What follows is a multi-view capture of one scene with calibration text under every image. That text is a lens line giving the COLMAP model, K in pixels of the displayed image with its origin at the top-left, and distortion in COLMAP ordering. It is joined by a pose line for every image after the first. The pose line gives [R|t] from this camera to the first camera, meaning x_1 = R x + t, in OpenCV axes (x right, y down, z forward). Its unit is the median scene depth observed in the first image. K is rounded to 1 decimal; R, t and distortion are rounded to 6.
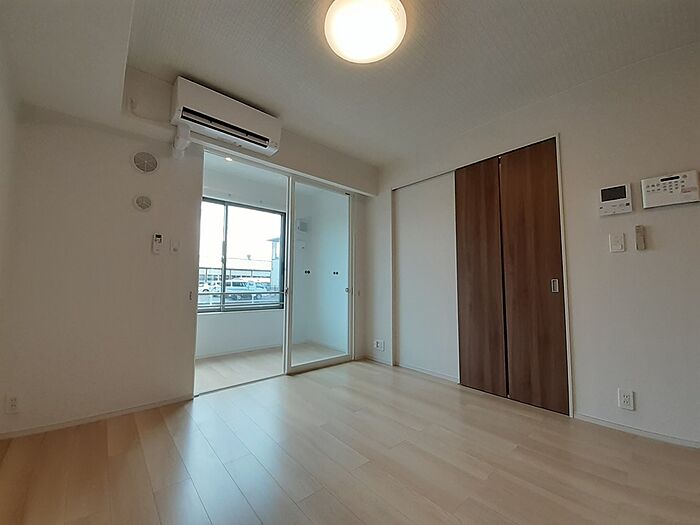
lens RADIAL K [[277.4, 0, 345.4], [0, 277.4, 261.9], [0, 0, 1]] dist [0.000637, -0.000118]
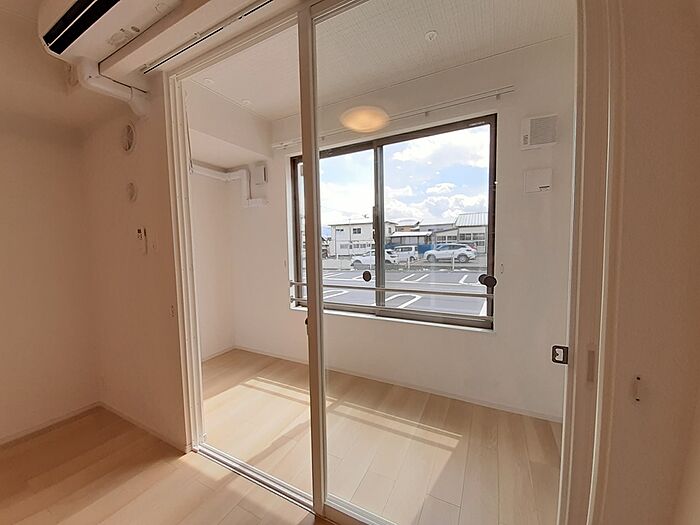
lens RADIAL K [[277.4, 0, 345.4], [0, 277.4, 261.9], [0, 0, 1]] dist [0.000637, -0.000118]
pose [[0.355507, 0.052647, -0.933190, 0.163239], [0.098221, 0.990780, 0.093314, -0.015430], [0.929499, -0.124832, 0.347058, 0.804032]]
